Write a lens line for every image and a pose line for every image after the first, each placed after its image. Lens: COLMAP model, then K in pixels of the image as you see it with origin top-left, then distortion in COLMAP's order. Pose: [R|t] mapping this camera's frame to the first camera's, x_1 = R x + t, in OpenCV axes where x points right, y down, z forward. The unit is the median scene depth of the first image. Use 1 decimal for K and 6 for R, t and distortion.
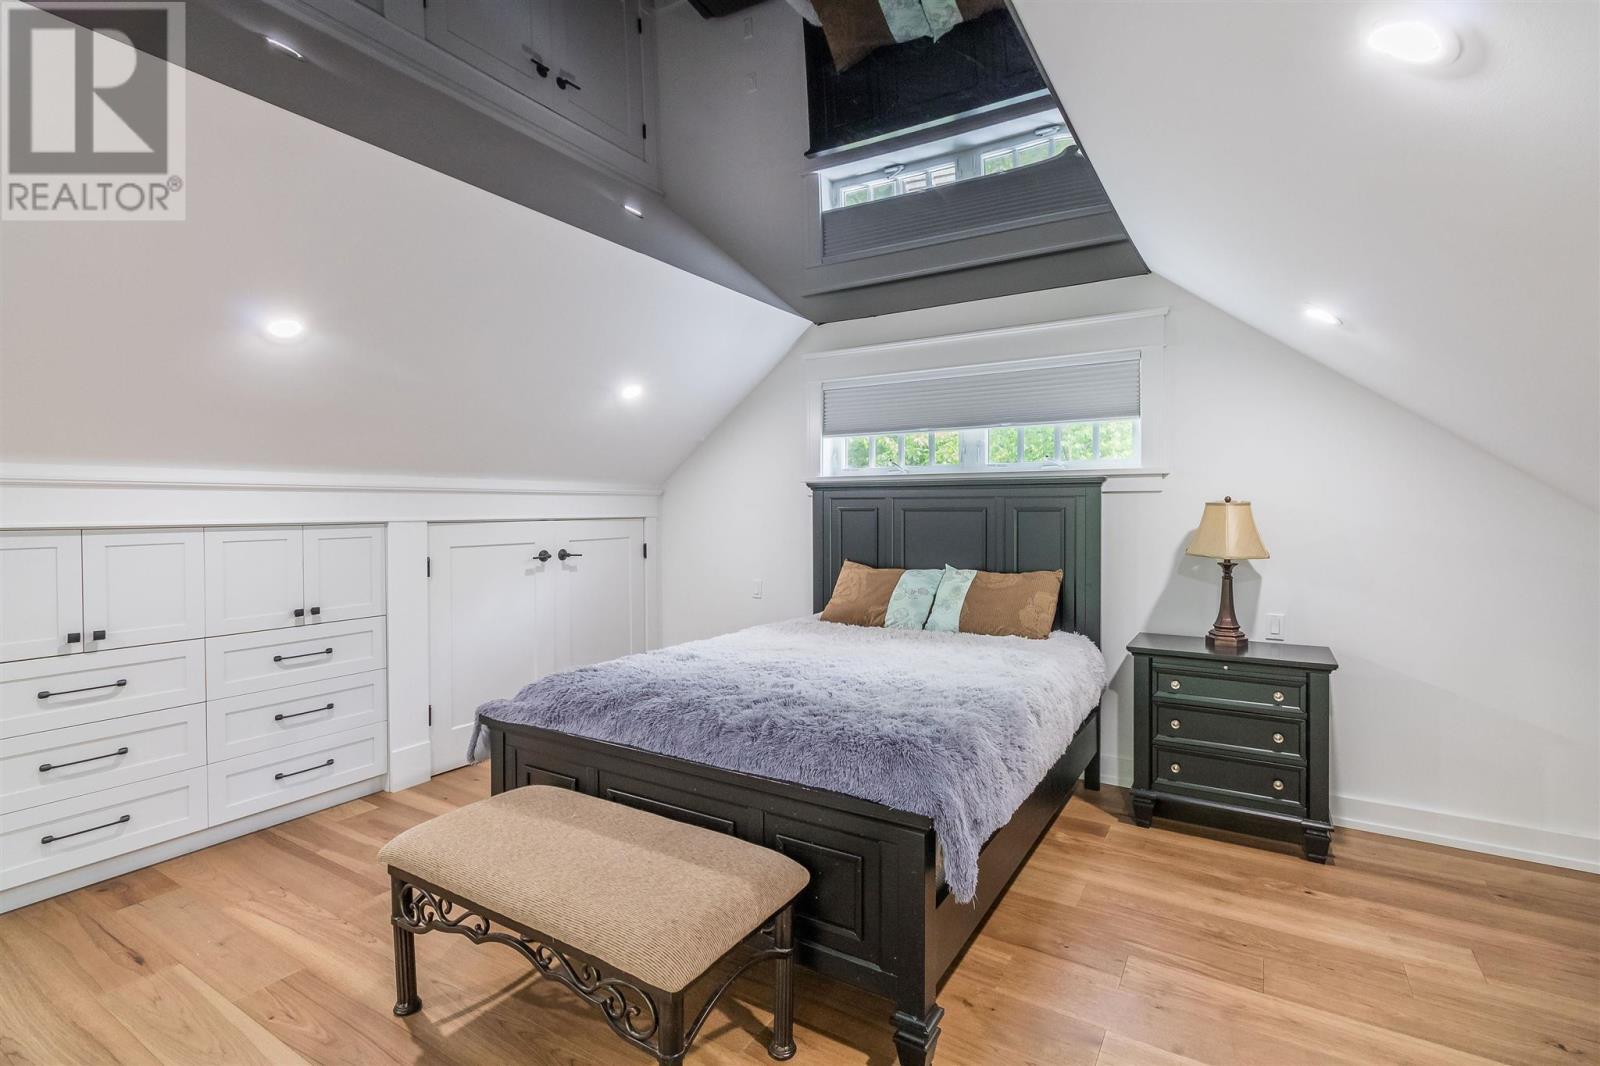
lens RADIAL K [[739.1, 0, 805.2], [0, 739.1, 518.0], [0, 0, 1]] dist [0.002735, 0.000103]
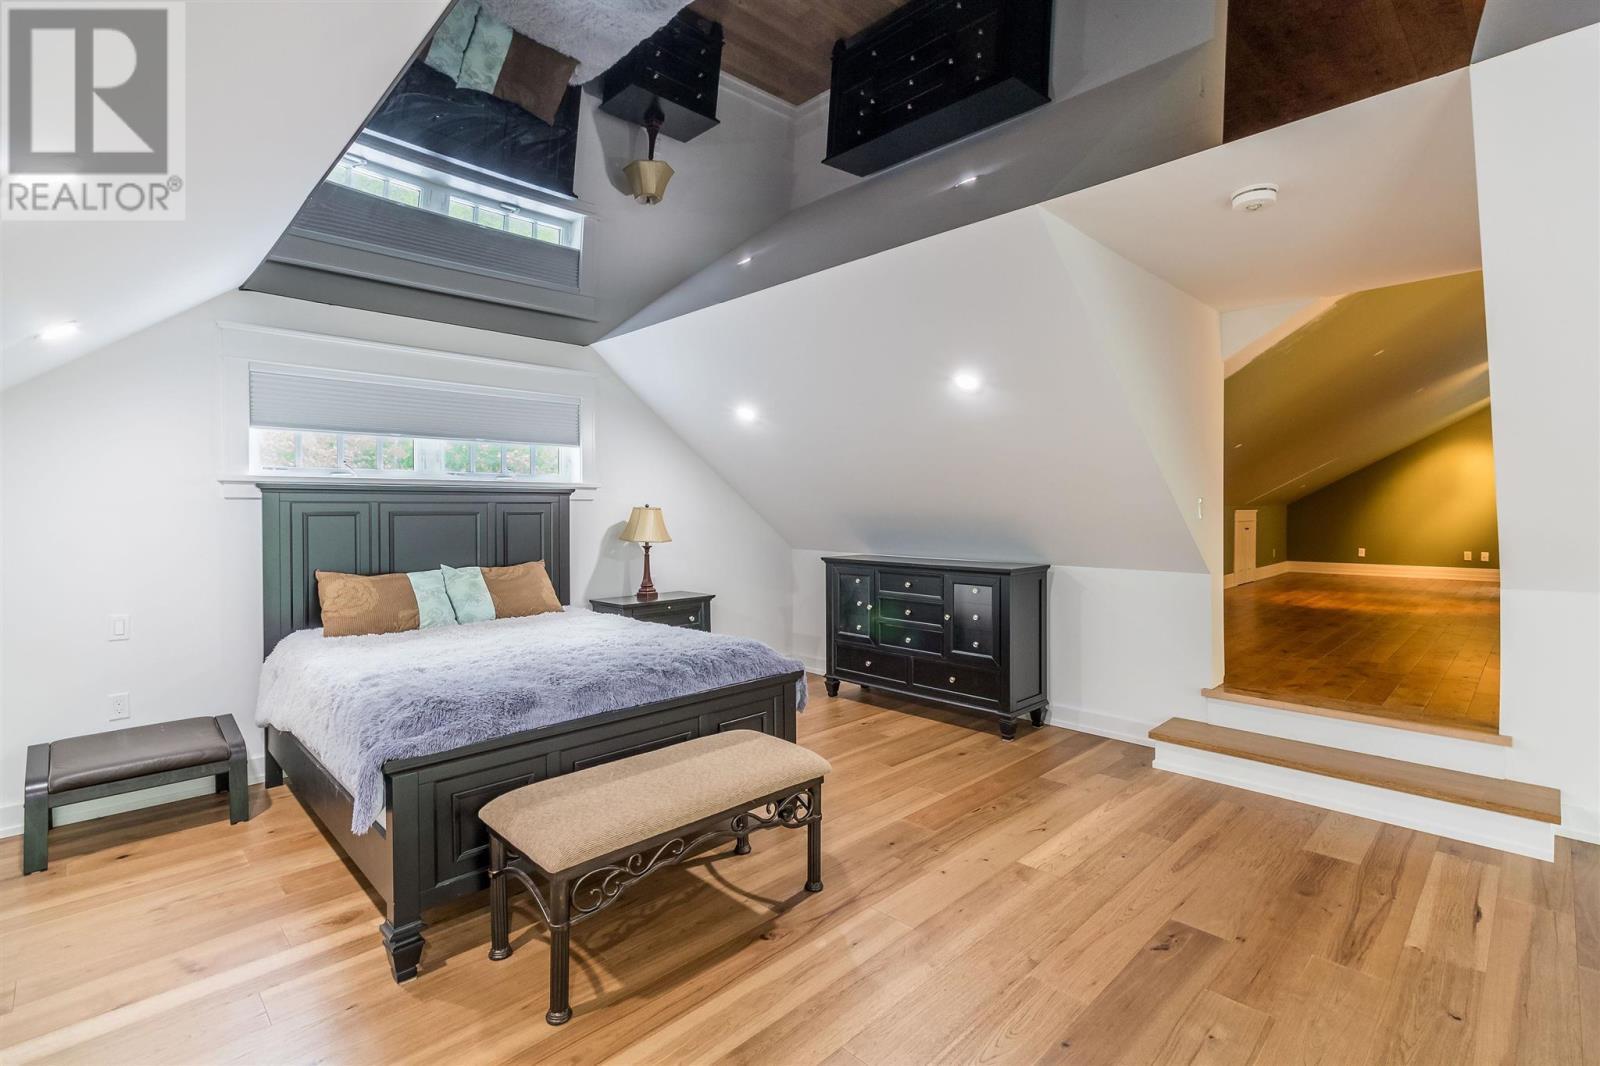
lens RADIAL K [[739.1, 0, 802.7], [0, 739.1, 523.3], [0, 0, 1]] dist [0.002735, 0.000103]
pose [[0.247643, -0.017727, 0.968689, -0.798014], [0.018641, 0.999735, 0.013529, -0.002115], [-0.968672, 0.014707, 0.247908, 0.245382]]
